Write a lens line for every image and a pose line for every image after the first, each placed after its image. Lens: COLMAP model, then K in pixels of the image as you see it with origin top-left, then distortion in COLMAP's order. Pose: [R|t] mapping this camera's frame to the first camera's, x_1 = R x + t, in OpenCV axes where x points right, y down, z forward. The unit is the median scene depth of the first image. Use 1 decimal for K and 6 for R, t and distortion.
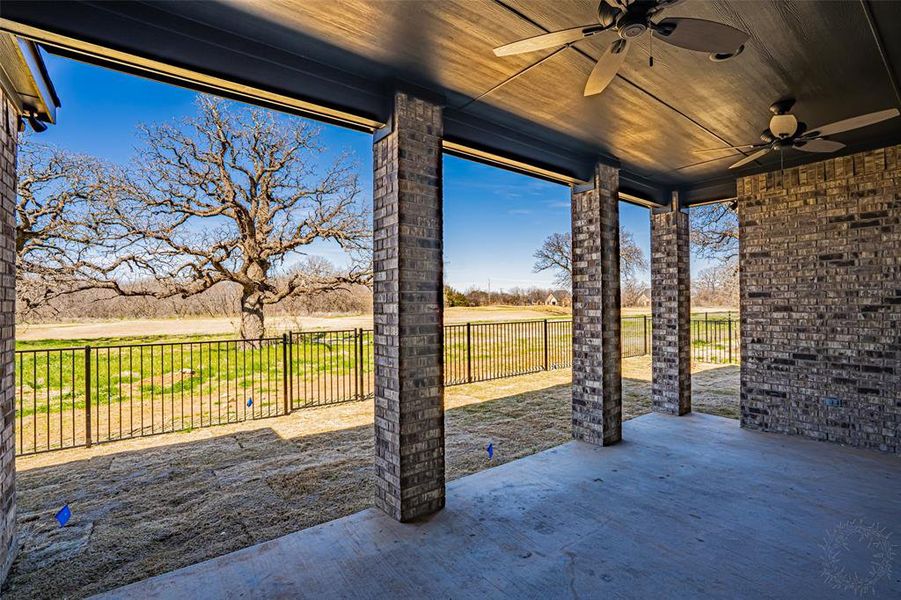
lens RADIAL K [[416.2, 0, 451.7], [0, 416.2, 302.5], [0, 0, 1]] dist [-0.062879, 0.025548]
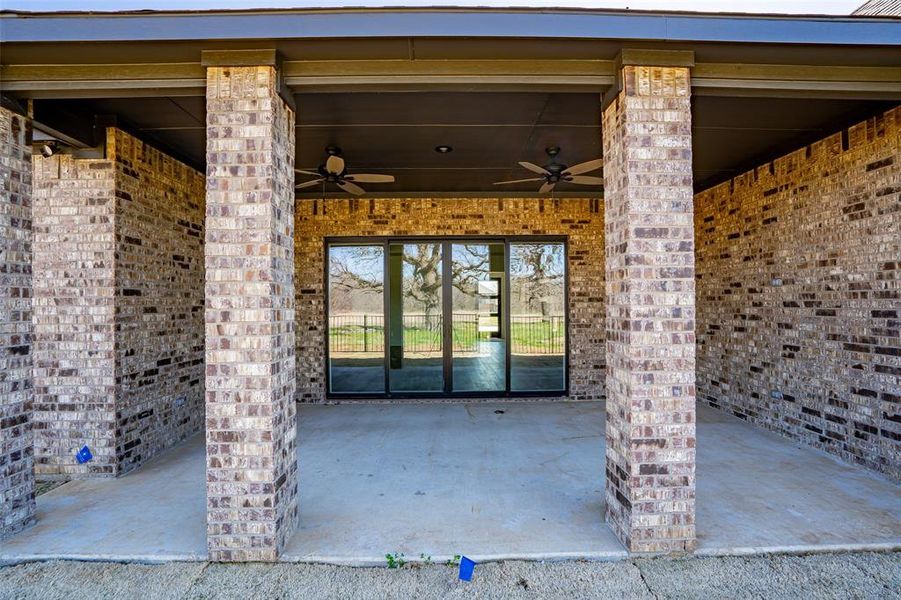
lens RADIAL K [[416.2, 0, 451.7], [0, 416.2, 302.5], [0, 0, 1]] dist [-0.062879, 0.025548]
pose [[-0.806219, 0.015267, 0.591421, -0.195691], [0.008925, 0.999867, -0.013644, 0.017446], [-0.591550, -0.005721, -0.806248, 1.344397]]
